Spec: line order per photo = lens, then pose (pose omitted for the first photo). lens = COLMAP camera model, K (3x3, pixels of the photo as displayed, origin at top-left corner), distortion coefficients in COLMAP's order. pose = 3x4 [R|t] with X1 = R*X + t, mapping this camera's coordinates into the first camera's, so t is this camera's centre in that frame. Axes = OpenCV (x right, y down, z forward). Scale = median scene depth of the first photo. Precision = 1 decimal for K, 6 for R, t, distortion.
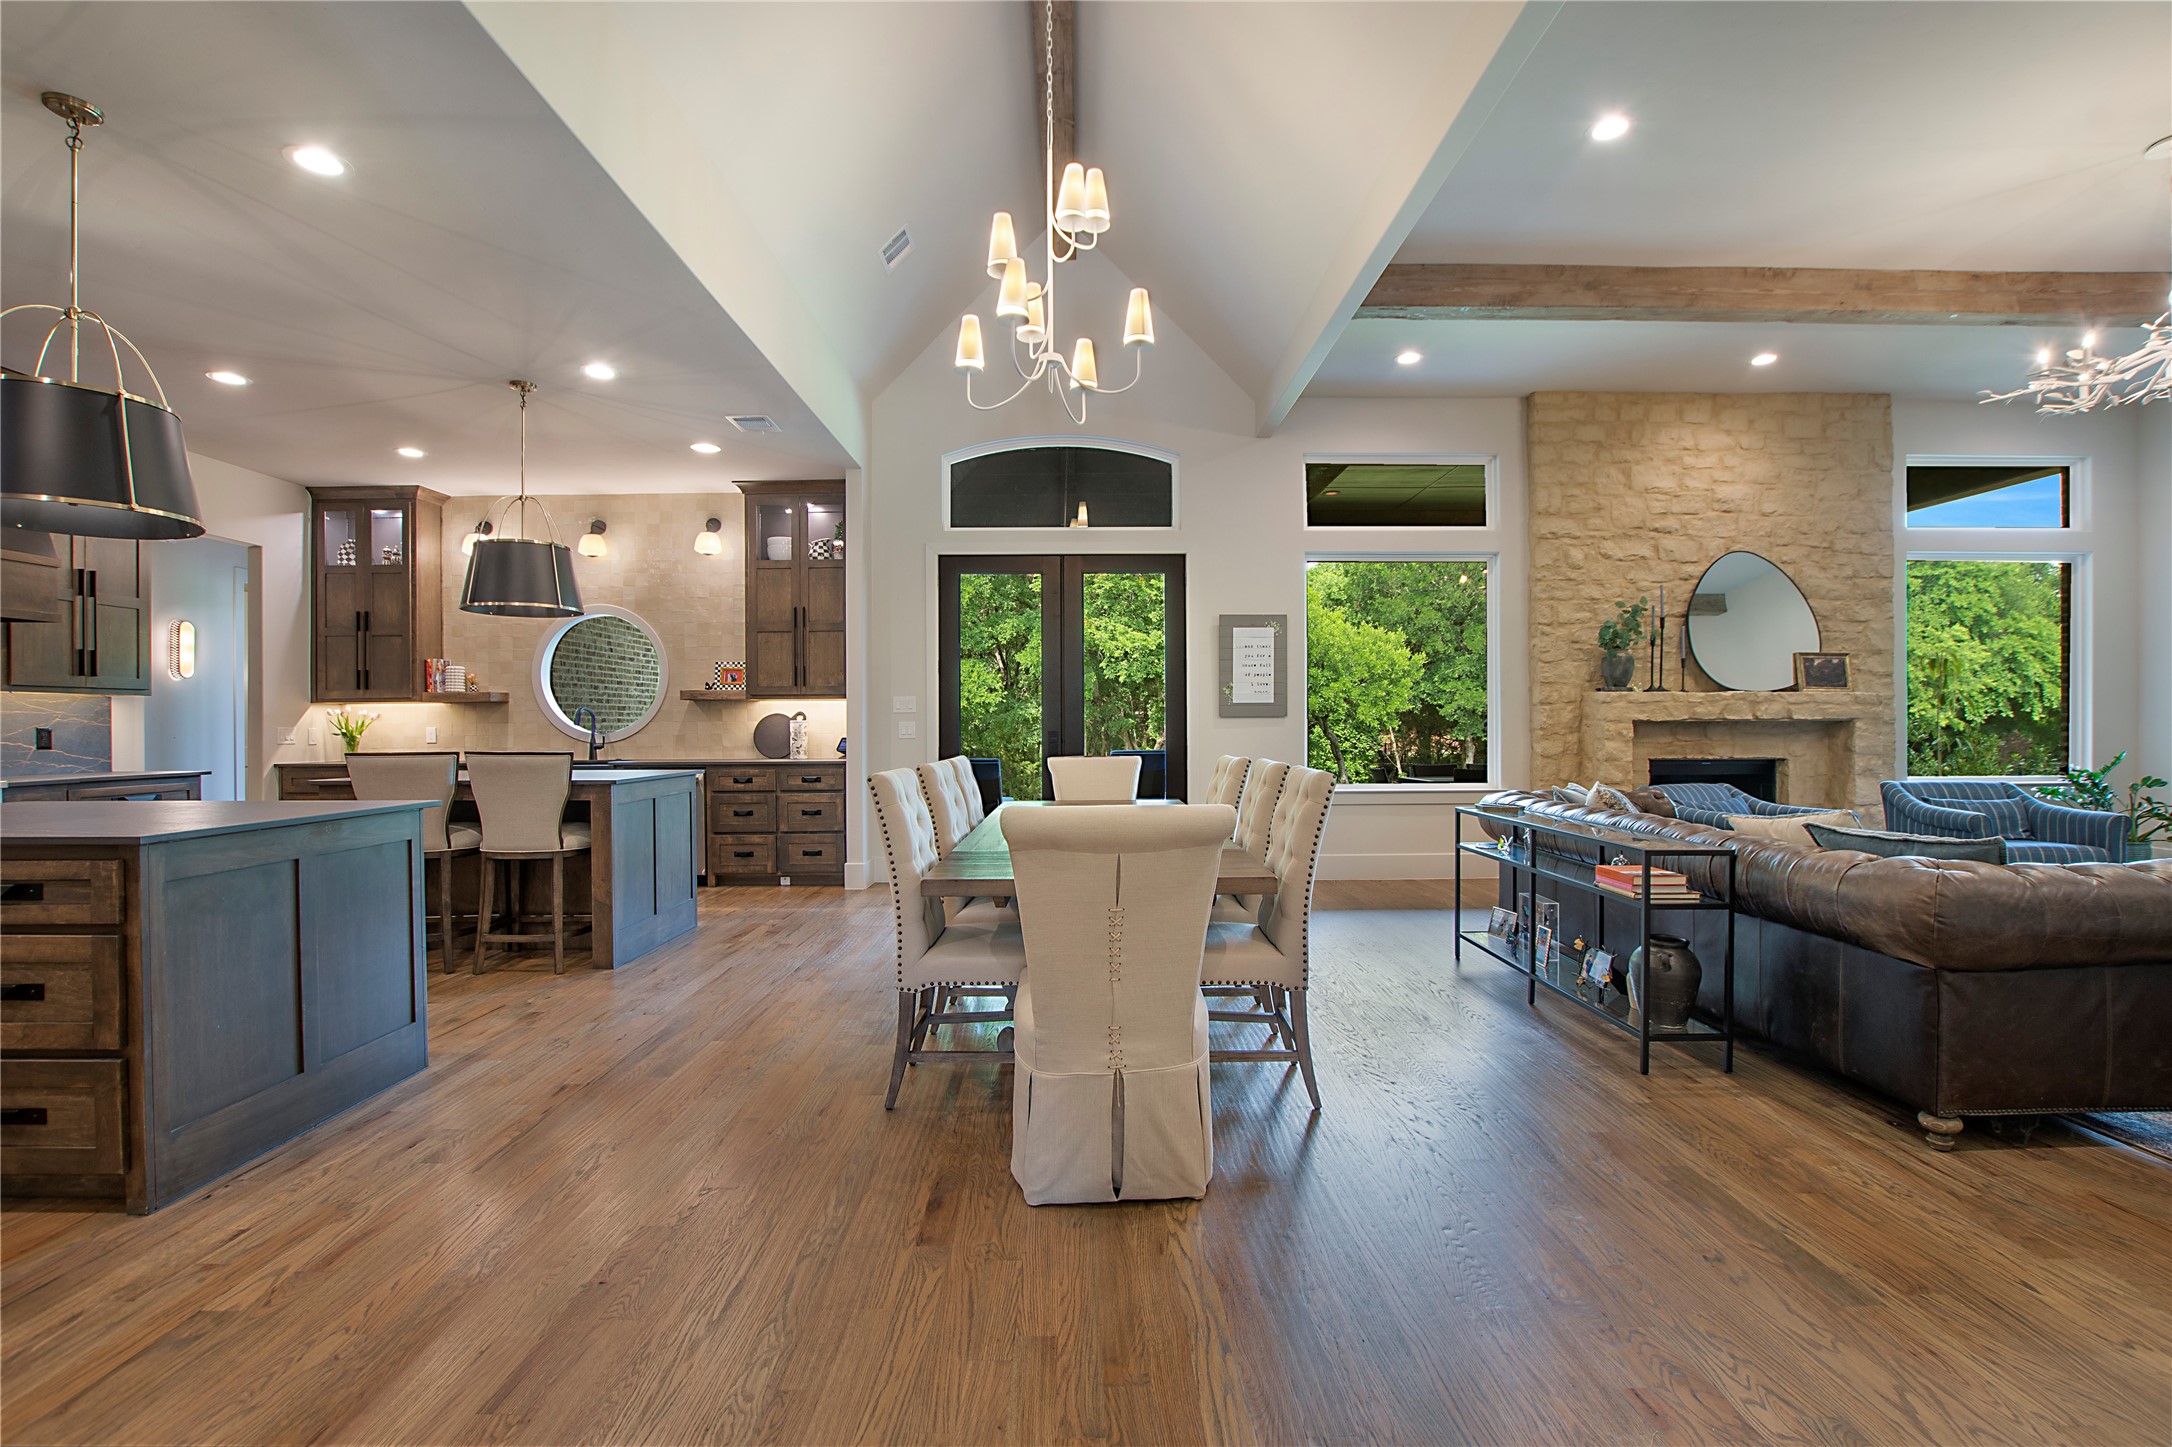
lens RADIAL K [[955.0, 0, 1093.3], [0, 955.0, 727.9], [0, 0, 1]] dist [-0.033165, 0.007161]
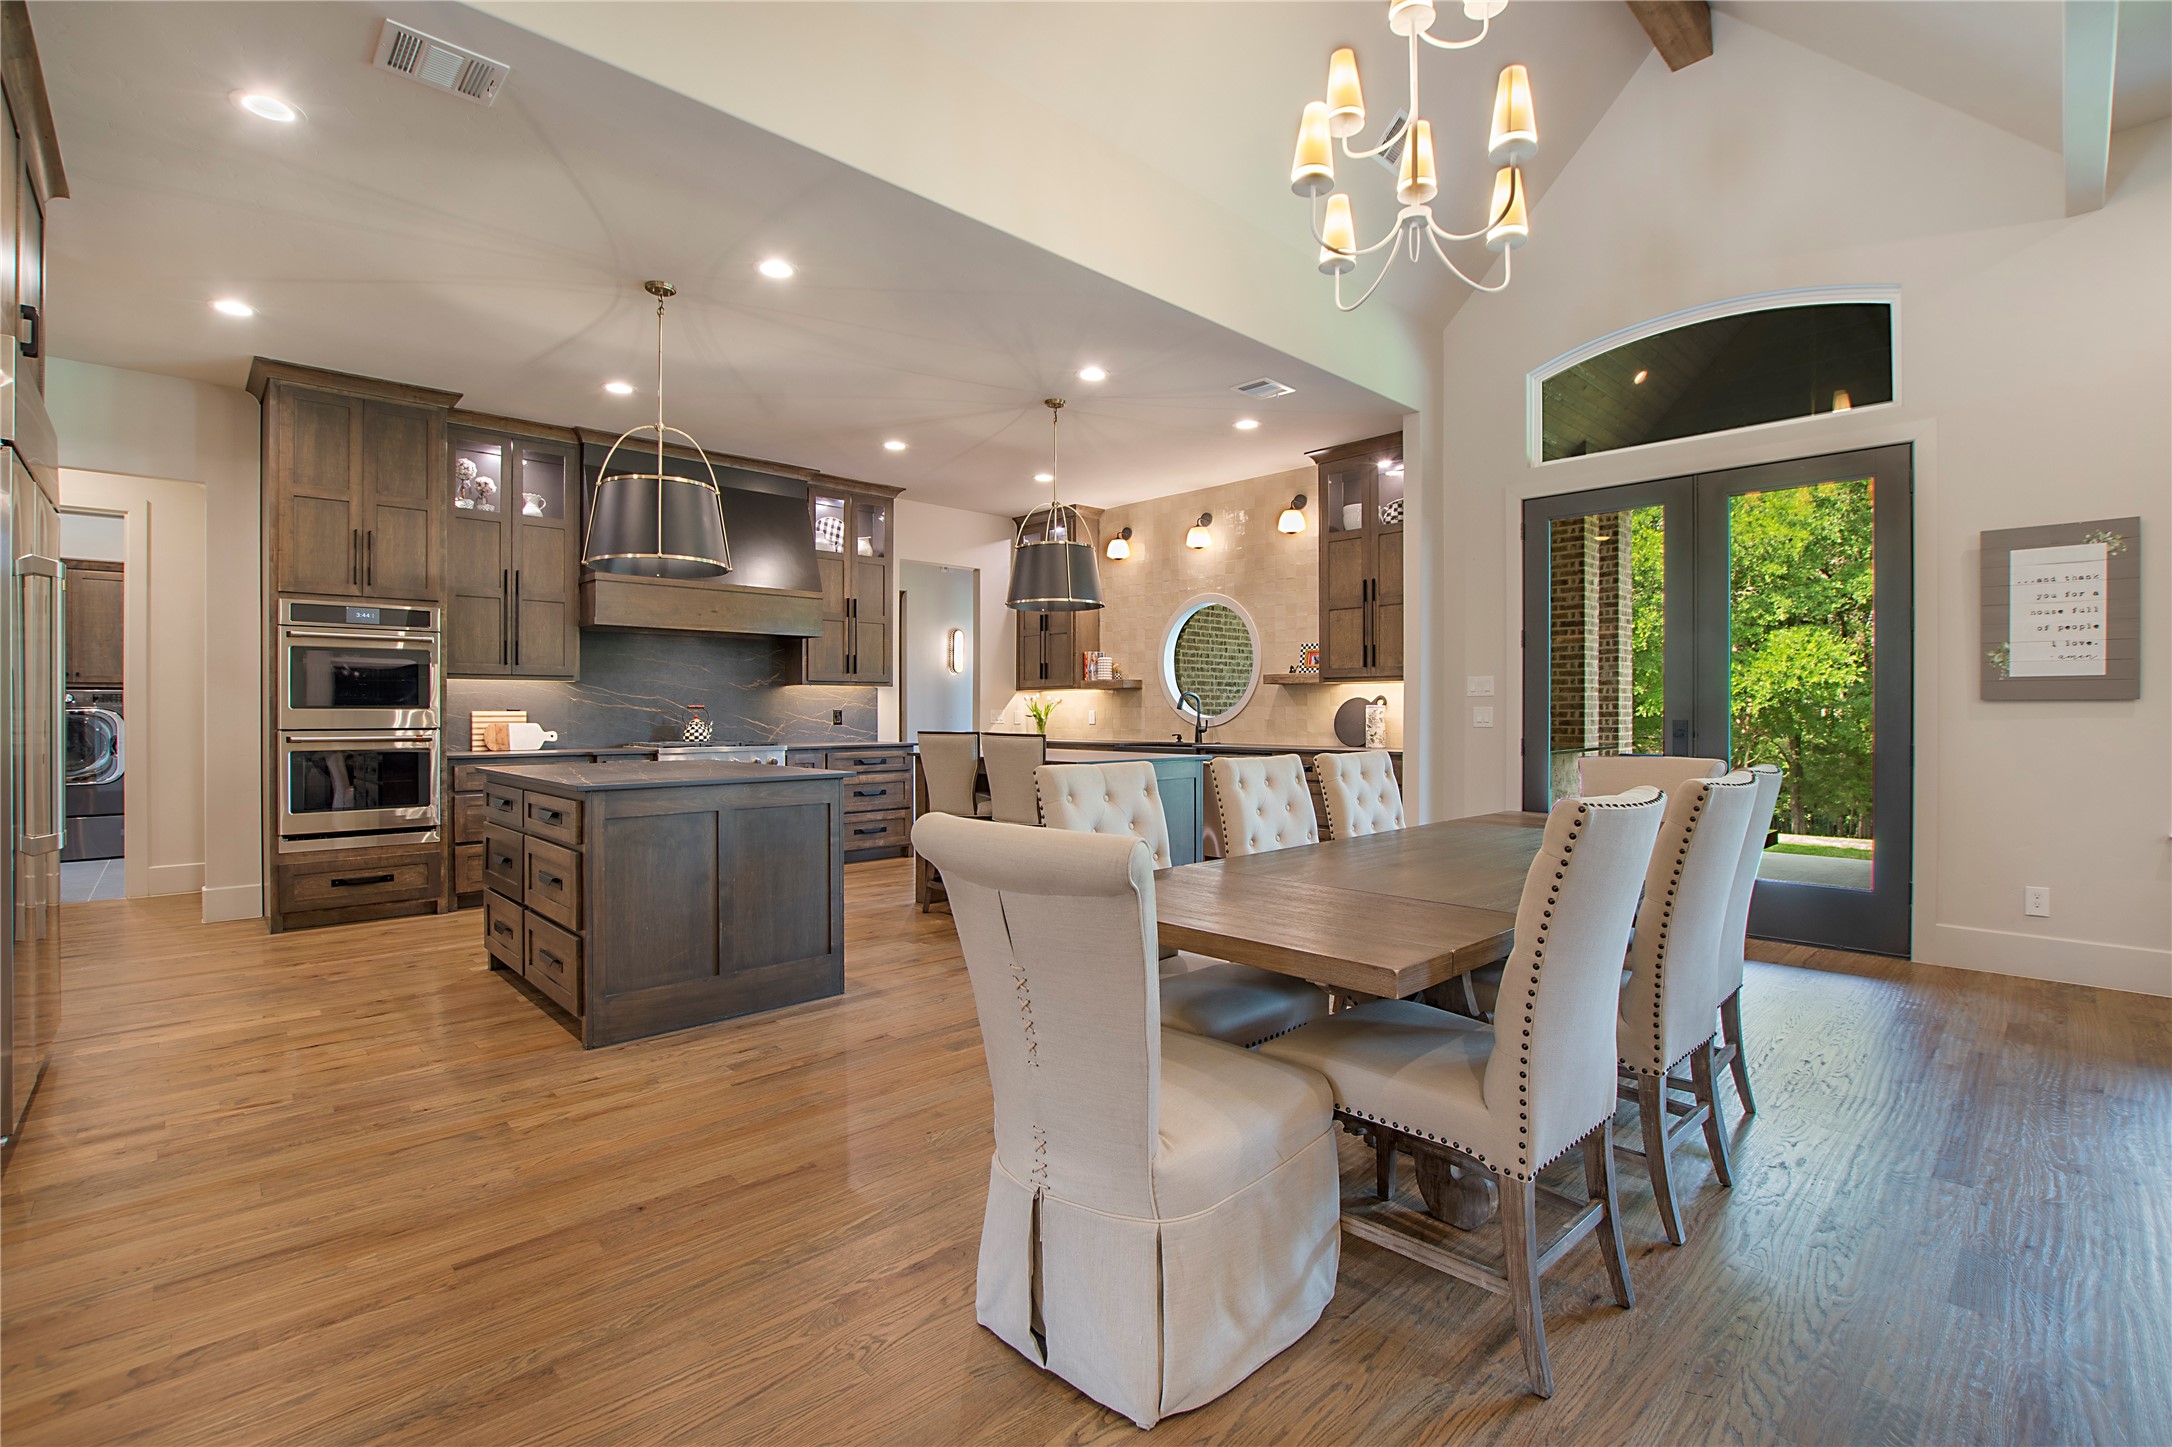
lens RADIAL K [[986.1, 0, 1082.8], [0, 986.1, 715.8], [0, 0, 1]] dist [-0.029860, 0.000678]
pose [[0.682427, 0.008926, -0.730899, 0.190747], [-0.006325, 0.999960, 0.006306, -0.002015], [0.730926, 0.000319, 0.682456, 0.166922]]
